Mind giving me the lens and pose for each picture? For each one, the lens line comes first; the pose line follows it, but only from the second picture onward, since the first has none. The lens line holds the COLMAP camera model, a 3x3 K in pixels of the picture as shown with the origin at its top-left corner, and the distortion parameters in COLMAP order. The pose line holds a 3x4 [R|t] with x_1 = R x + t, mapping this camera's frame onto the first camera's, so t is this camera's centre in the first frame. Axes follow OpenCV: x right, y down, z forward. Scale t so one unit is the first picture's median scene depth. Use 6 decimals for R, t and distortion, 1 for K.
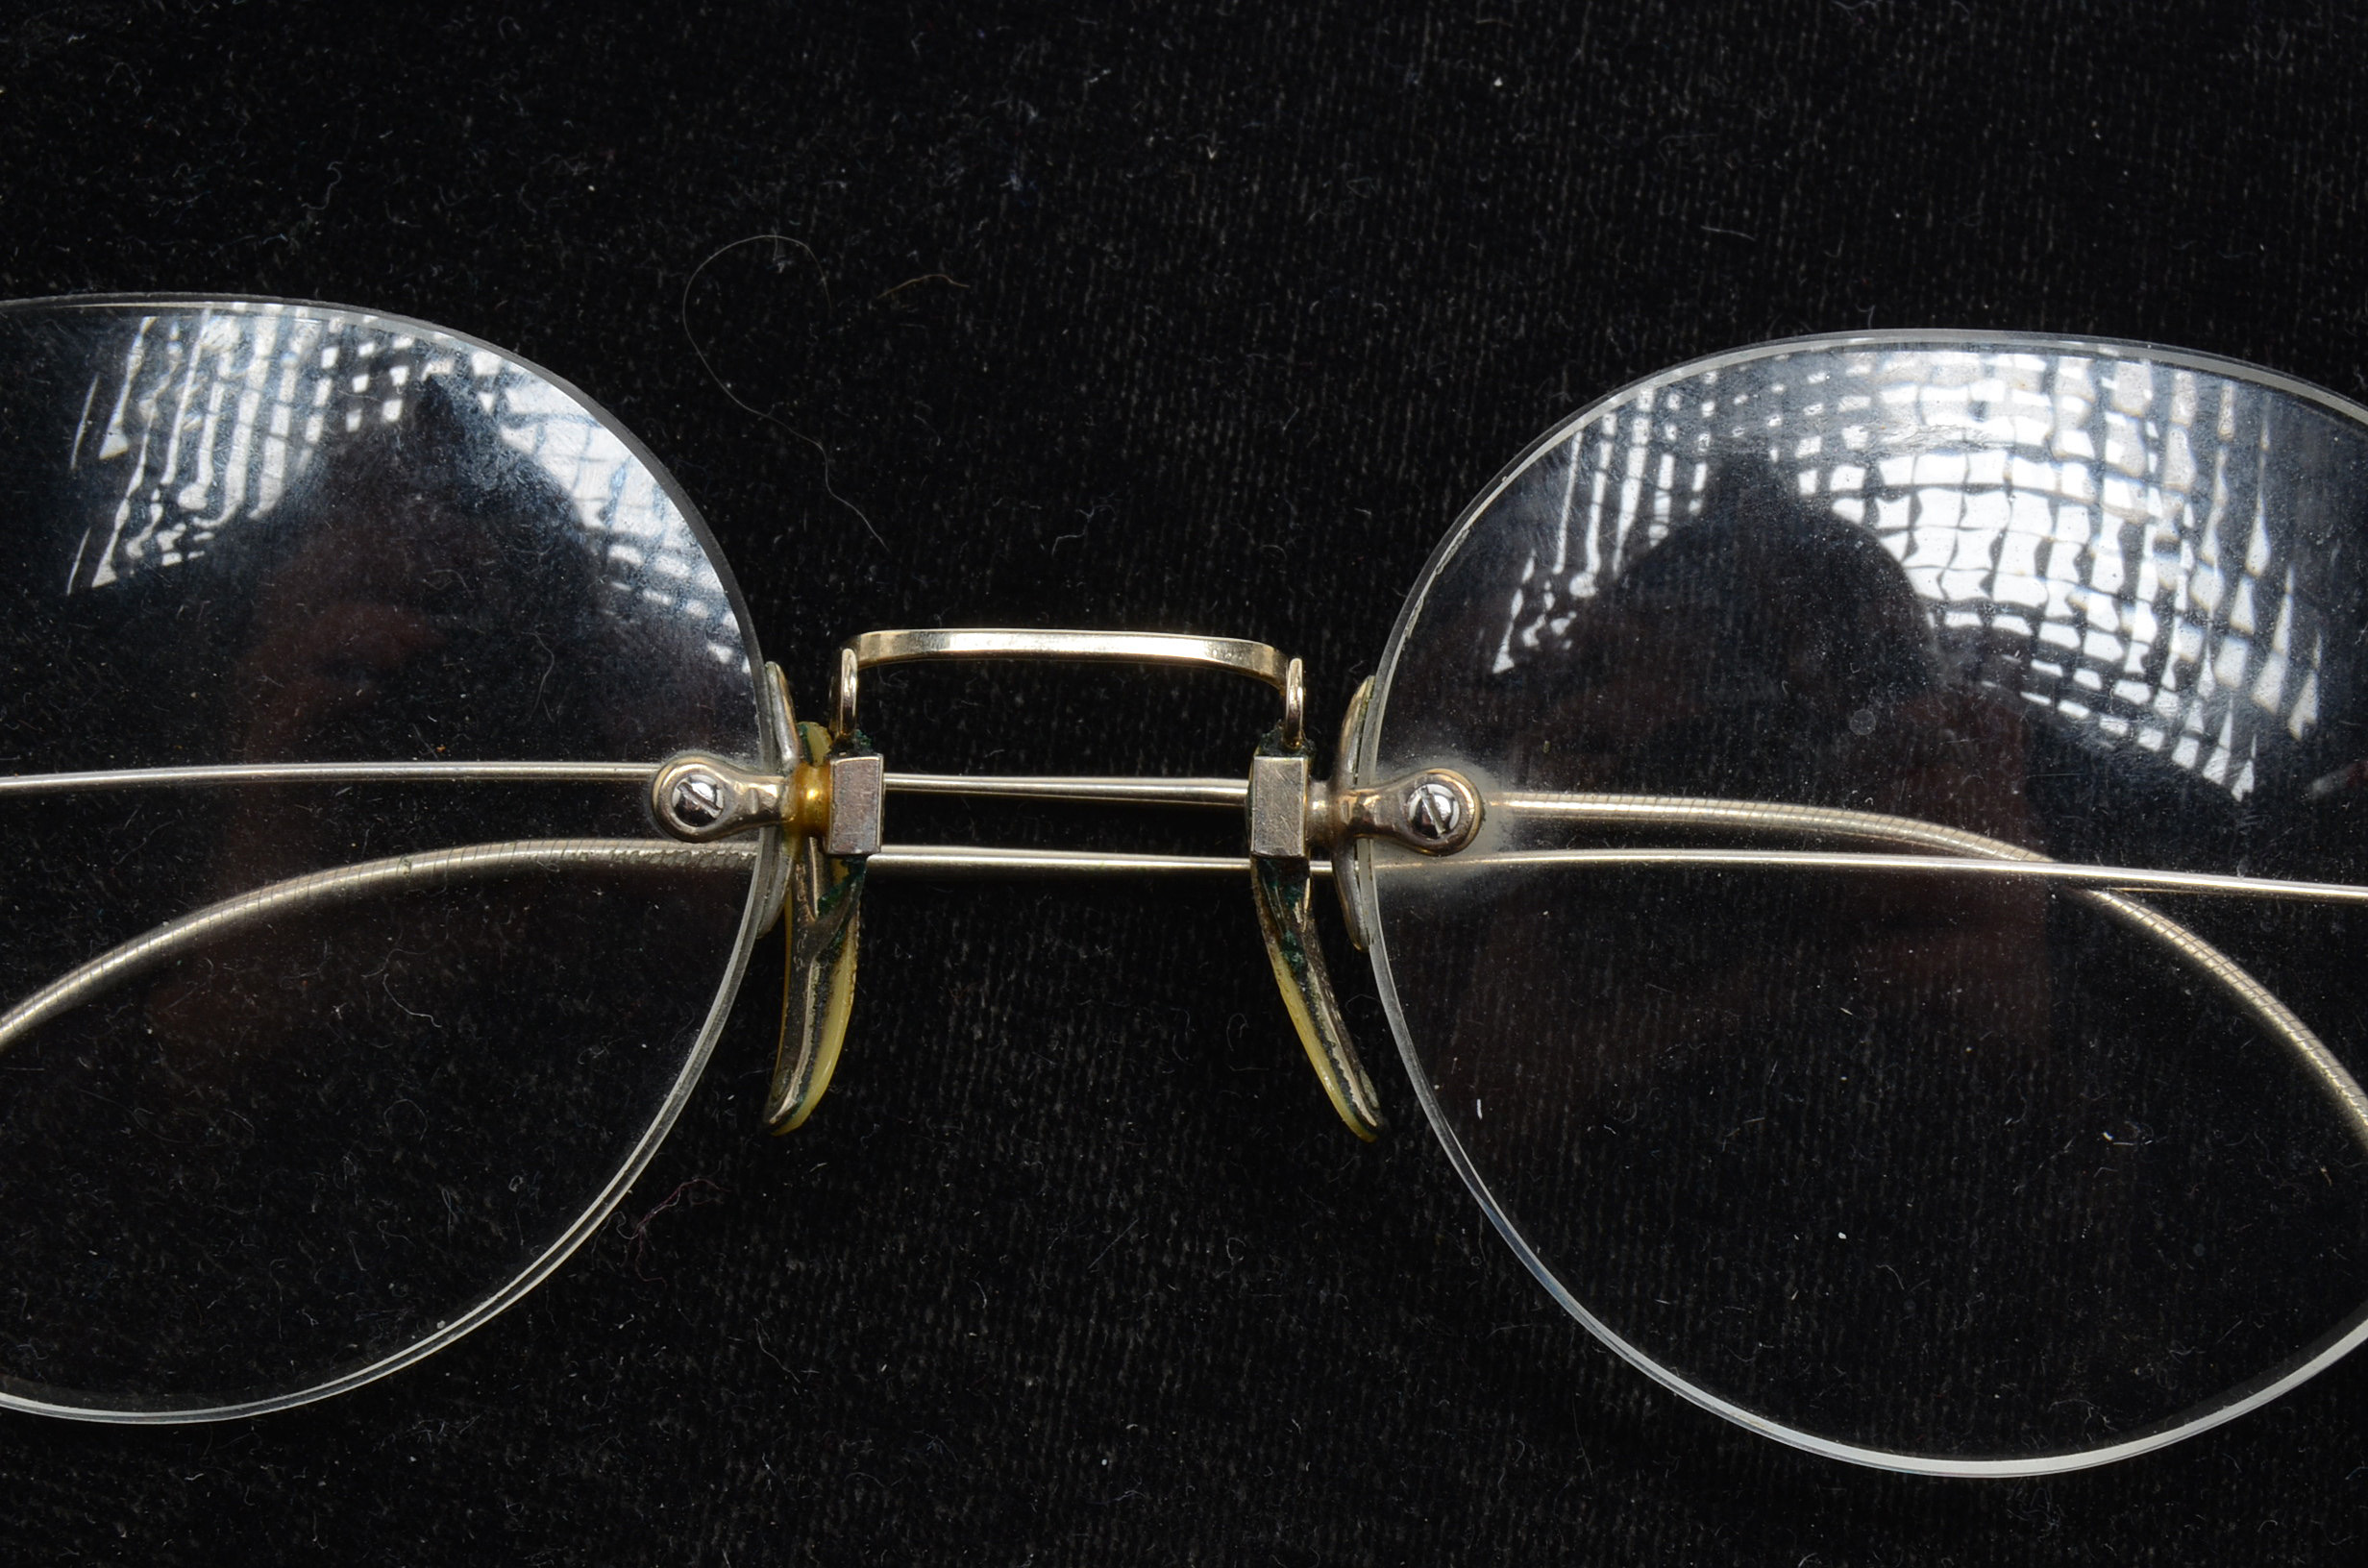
lens RADIAL K [[5689.9, 0, 1184.0], [0, 5689.9, 784.0], [0, 0, 1]] dist [0.016416, 0.187815]
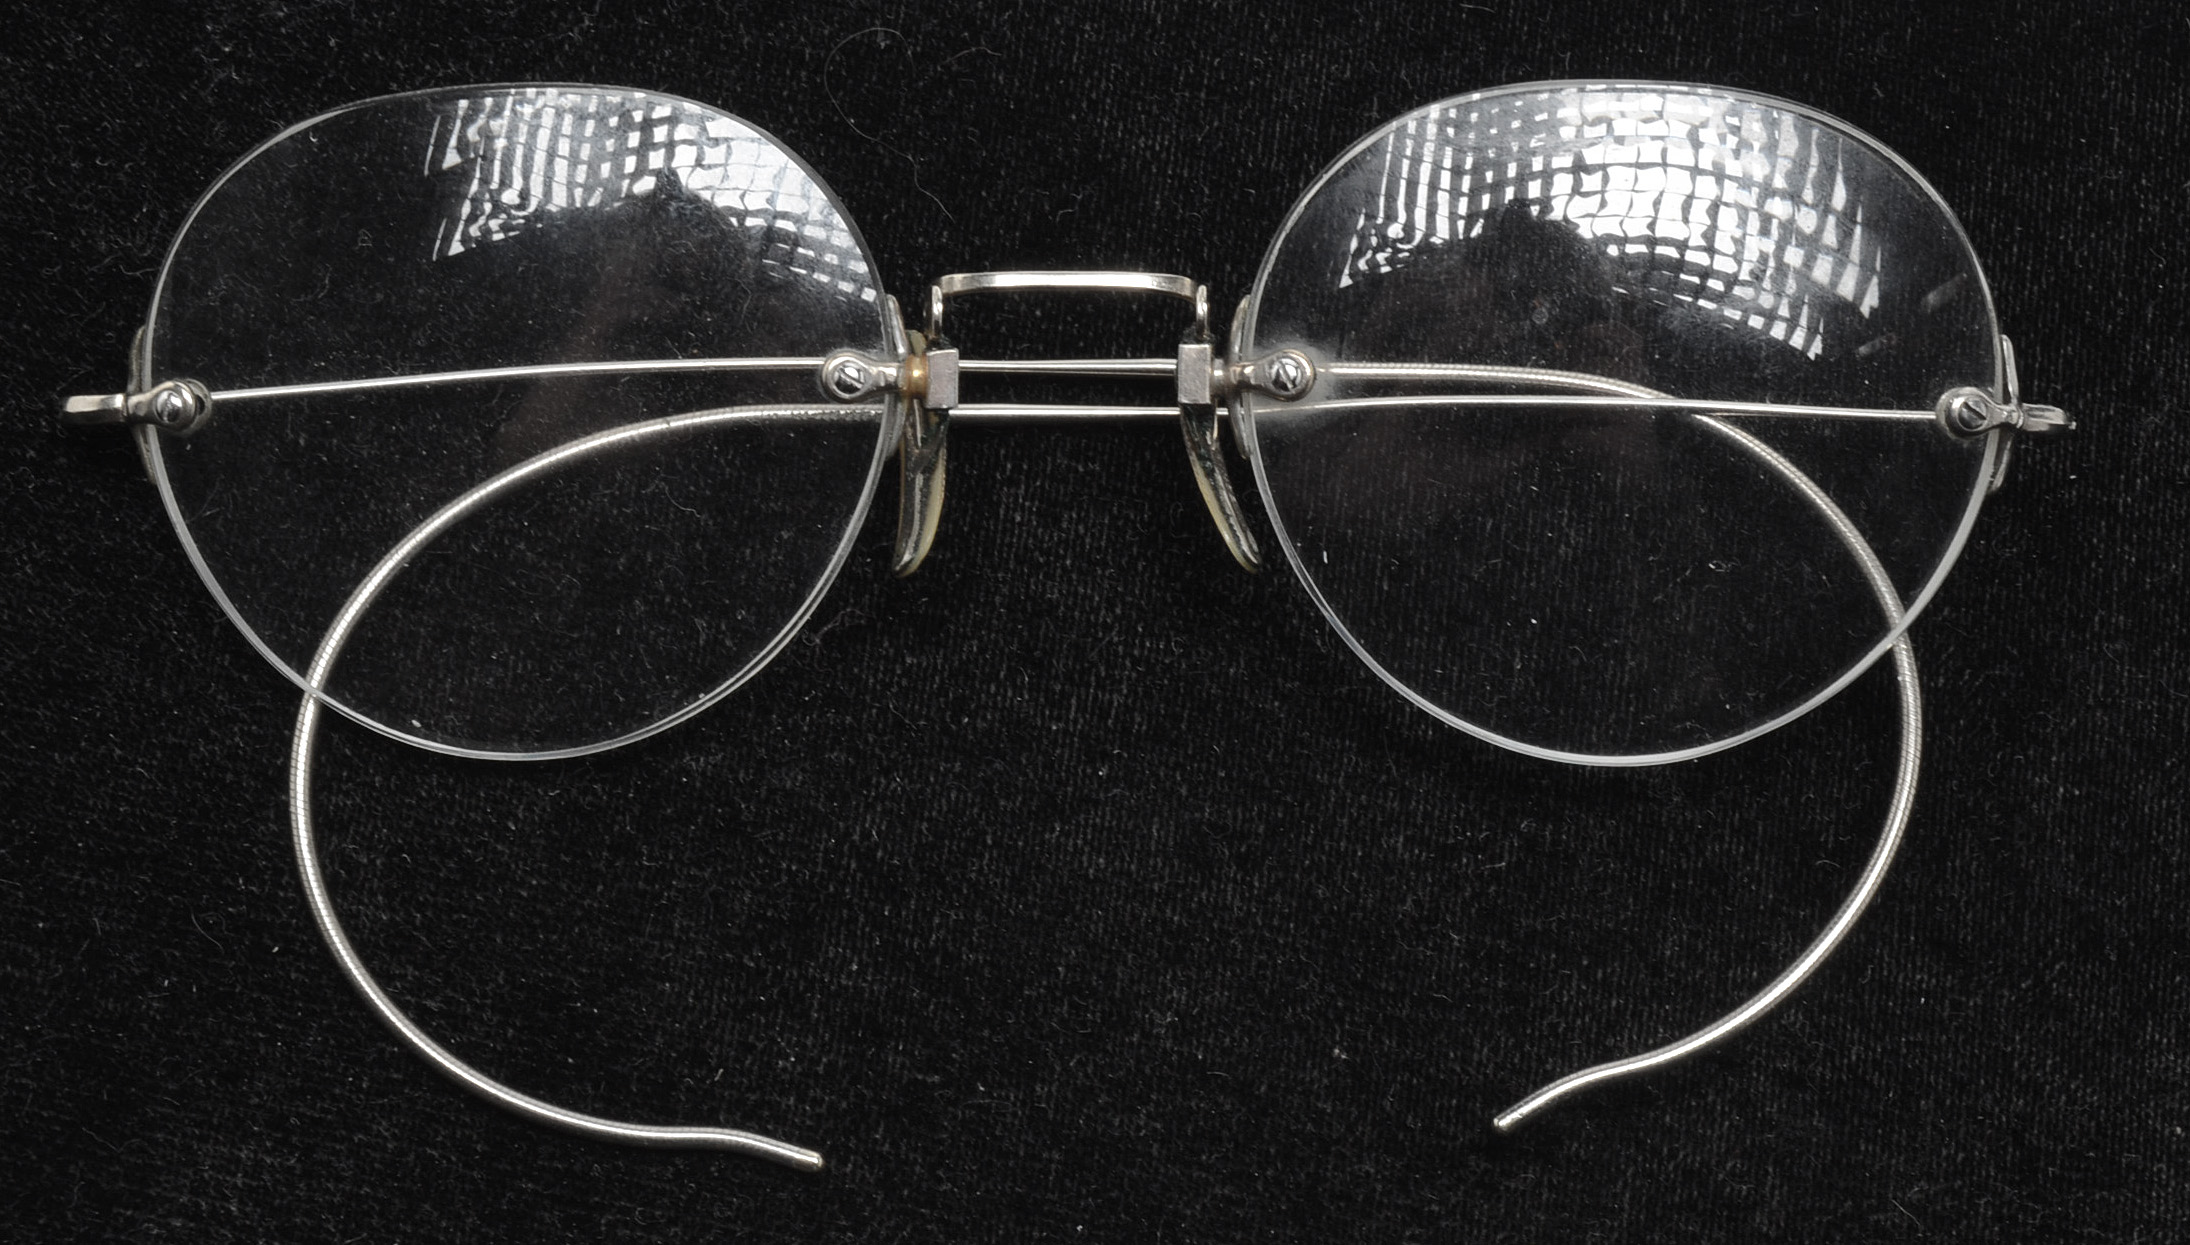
lens RADIAL K [[4898.9, 0, 1095.0], [0, 4898.9, 622.5], [0, 0, 1]] dist [-0.106204, 0.228637]
pose [[0.999631, -0.021806, -0.016189, 0.008077], [0.022574, 0.998550, 0.048877, 0.005497], [0.015100, -0.049224, 0.998674, -0.407997]]
